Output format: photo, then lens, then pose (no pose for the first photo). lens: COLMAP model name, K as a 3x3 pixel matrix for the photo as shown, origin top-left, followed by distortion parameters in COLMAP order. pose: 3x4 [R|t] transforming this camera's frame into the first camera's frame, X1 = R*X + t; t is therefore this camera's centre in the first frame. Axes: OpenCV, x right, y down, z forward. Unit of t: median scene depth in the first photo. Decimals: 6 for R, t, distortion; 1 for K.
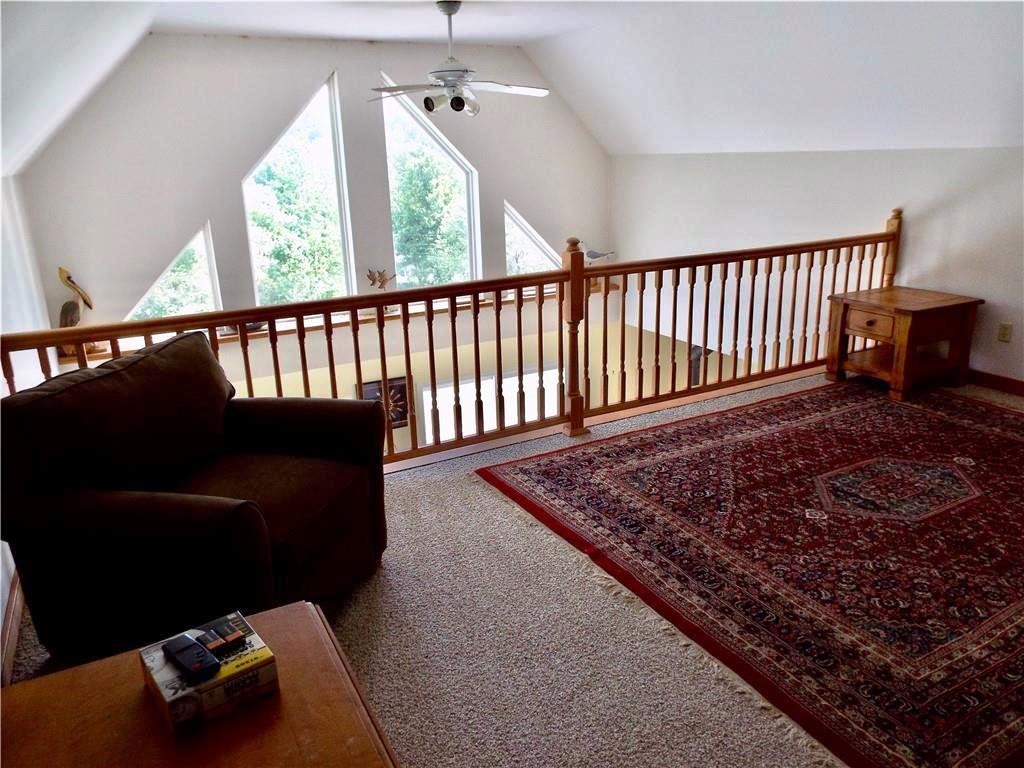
lens RADIAL K [[748.0, 0, 519.3], [0, 748.0, 383.8], [0, 0, 1]] dist [-0.021031, 0.024901]
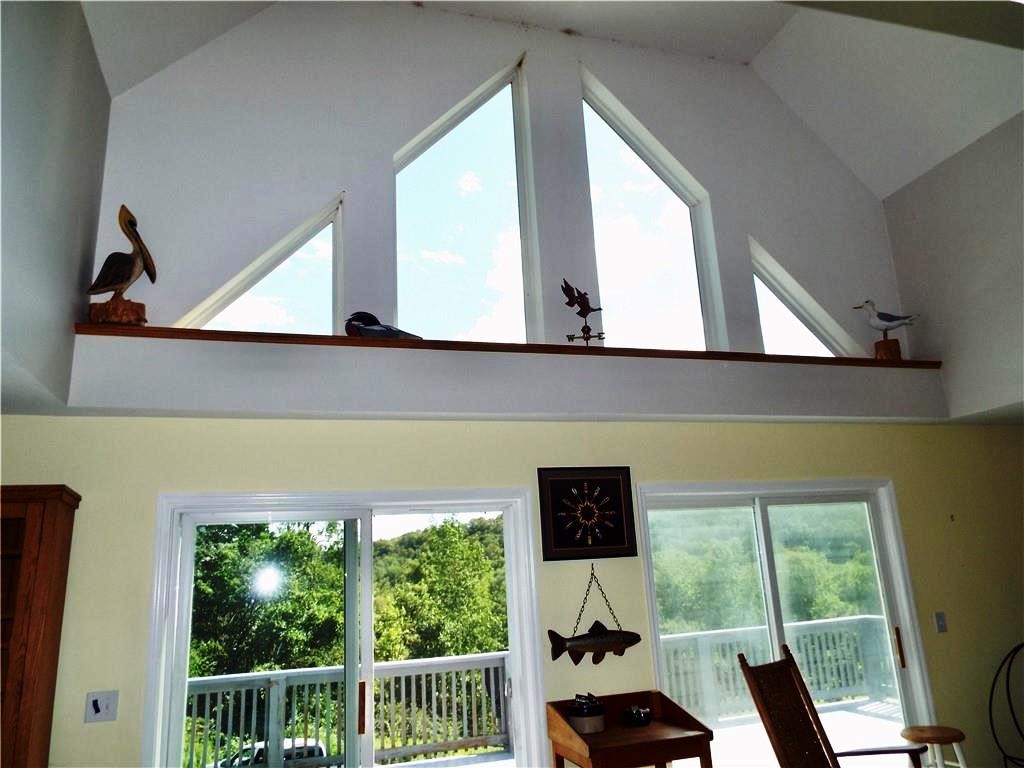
lens RADIAL K [[748.0, 0, 519.3], [0, 748.0, 383.8], [0, 0, 1]] dist [-0.021031, 0.024901]
pose [[0.979498, -0.082619, -0.183734, -0.200853], [-0.027626, 0.848333, -0.528741, 0.436440], [0.199552, 0.522977, 0.828658, 0.786243]]
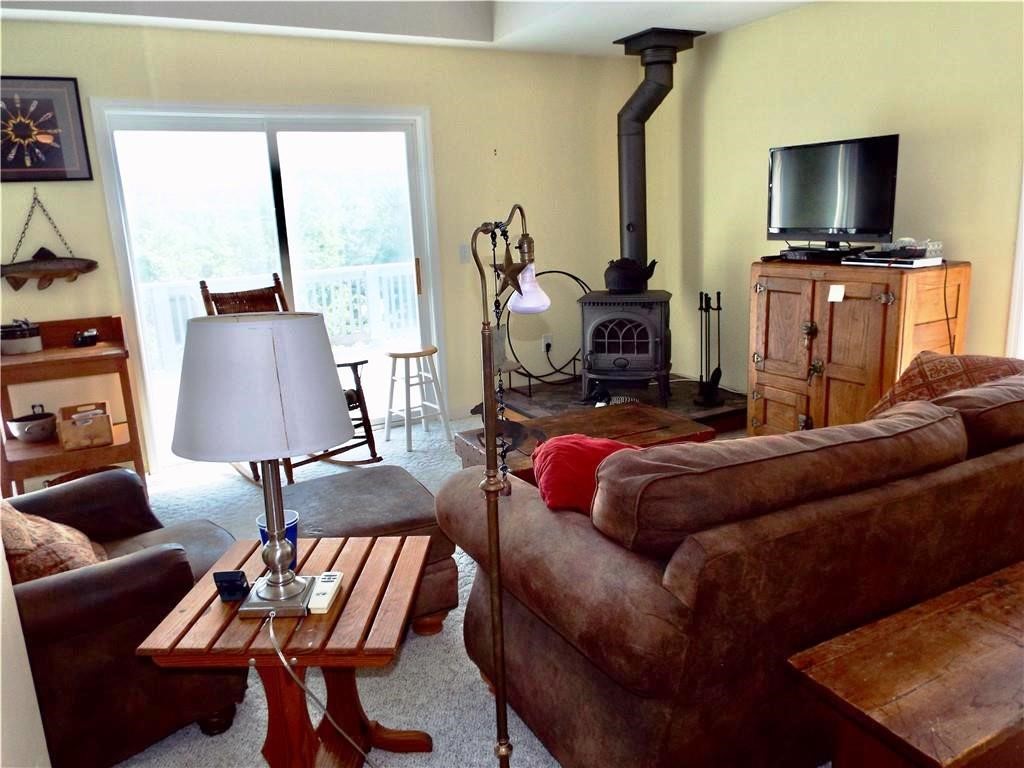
lens RADIAL K [[748.0, 0, 519.3], [0, 748.0, 383.8], [0, 0, 1]] dist [-0.021031, 0.024901]
pose [[0.999765, -0.011158, -0.018572, 0.307024], [0.009698, 0.996987, -0.076963, 0.429629], [0.019374, 0.076765, 0.996861, 0.867693]]
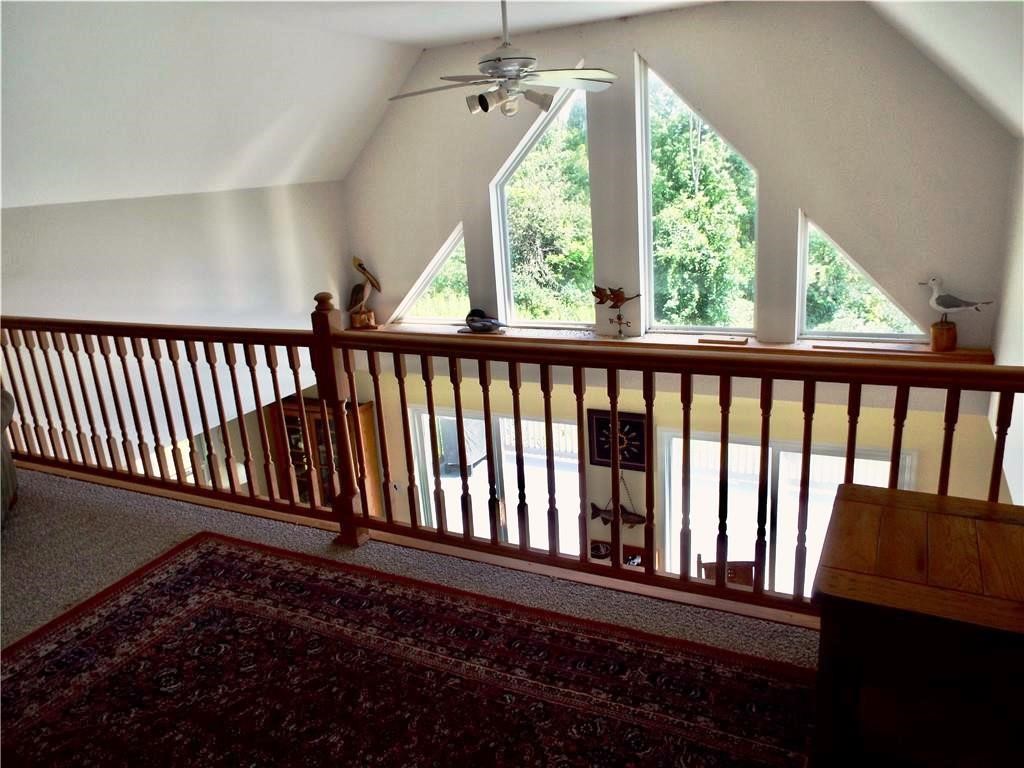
lens RADIAL K [[748.0, 0, 519.3], [0, 748.0, 383.8], [0, 0, 1]] dist [-0.021031, 0.024901]
pose [[0.570545, 0.223243, -0.790342, 0.738218], [-0.196347, 0.971517, 0.132676, -0.224479], [0.797450, 0.079484, 0.598127, 0.663675]]
